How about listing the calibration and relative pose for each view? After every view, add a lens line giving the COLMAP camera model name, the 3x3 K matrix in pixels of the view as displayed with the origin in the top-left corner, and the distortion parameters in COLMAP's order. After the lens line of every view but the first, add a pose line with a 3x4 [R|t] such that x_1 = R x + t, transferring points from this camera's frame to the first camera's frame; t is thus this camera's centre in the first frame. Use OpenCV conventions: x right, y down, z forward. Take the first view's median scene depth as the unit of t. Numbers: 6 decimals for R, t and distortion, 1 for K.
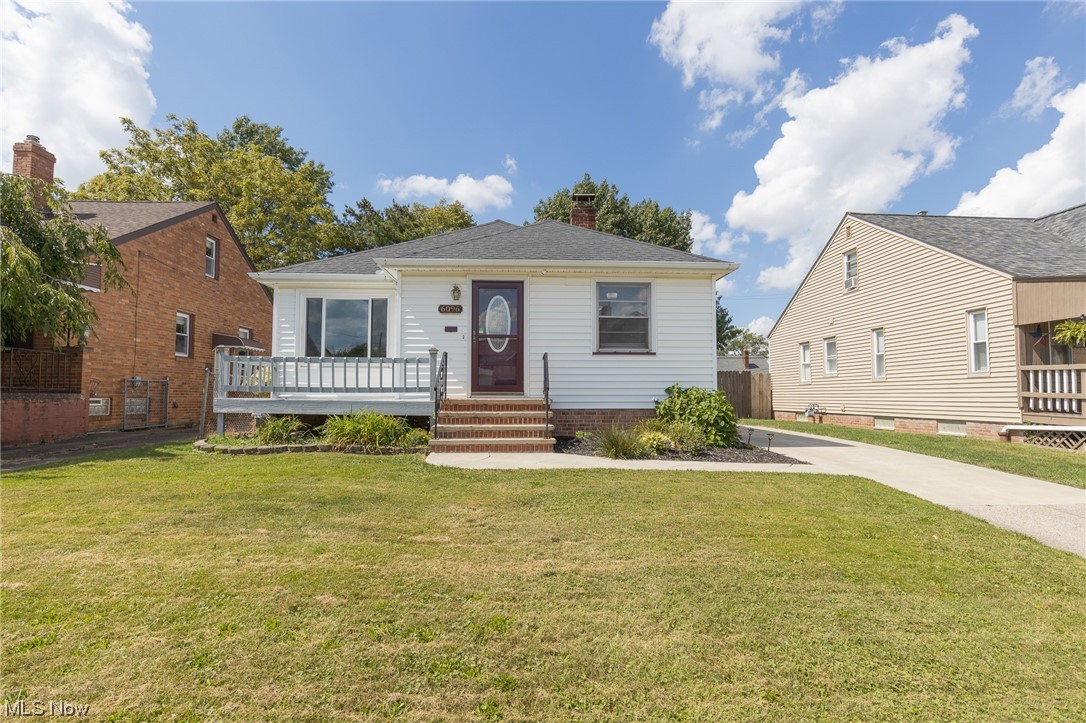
lens RADIAL K [[539.9, 0, 546.2], [0, 539.9, 361.3], [0, 0, 1]] dist [0.000825, 0.000451]
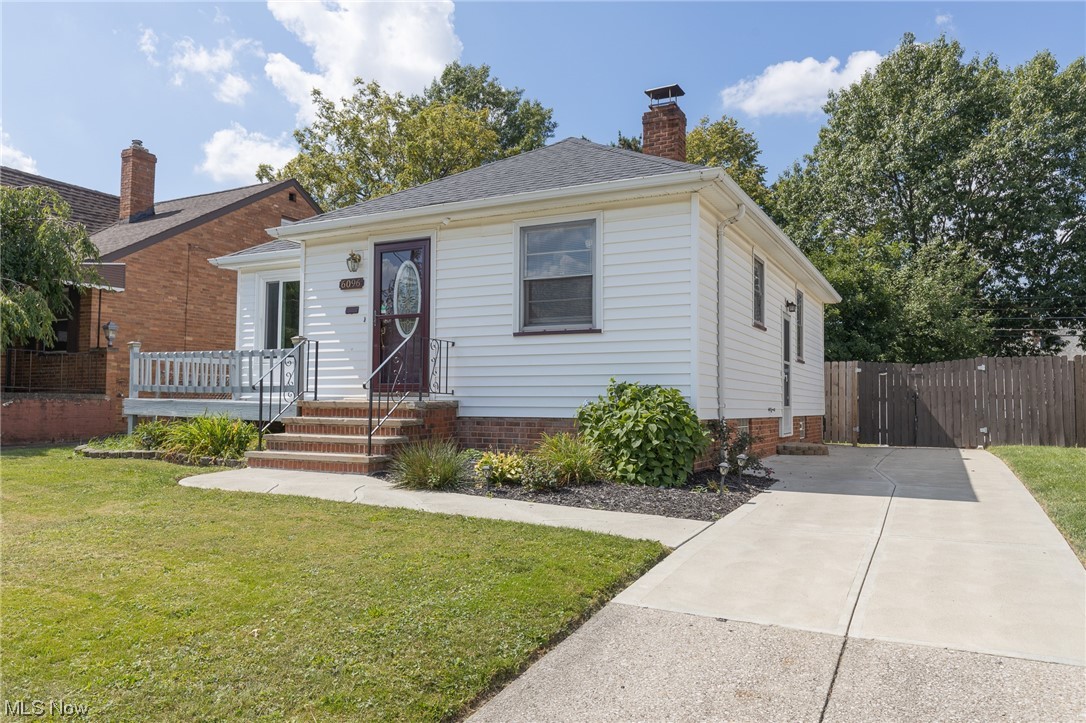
lens RADIAL K [[776.9, 0, 544.5], [0, 776.9, 361.0], [0, 0, 1]] dist [-0.001088, -0.002991]
pose [[0.860394, -0.021087, -0.509193, 0.602304], [0.025191, 0.999682, 0.001167, 0.017896], [0.509006, -0.013832, 0.860652, 0.188057]]
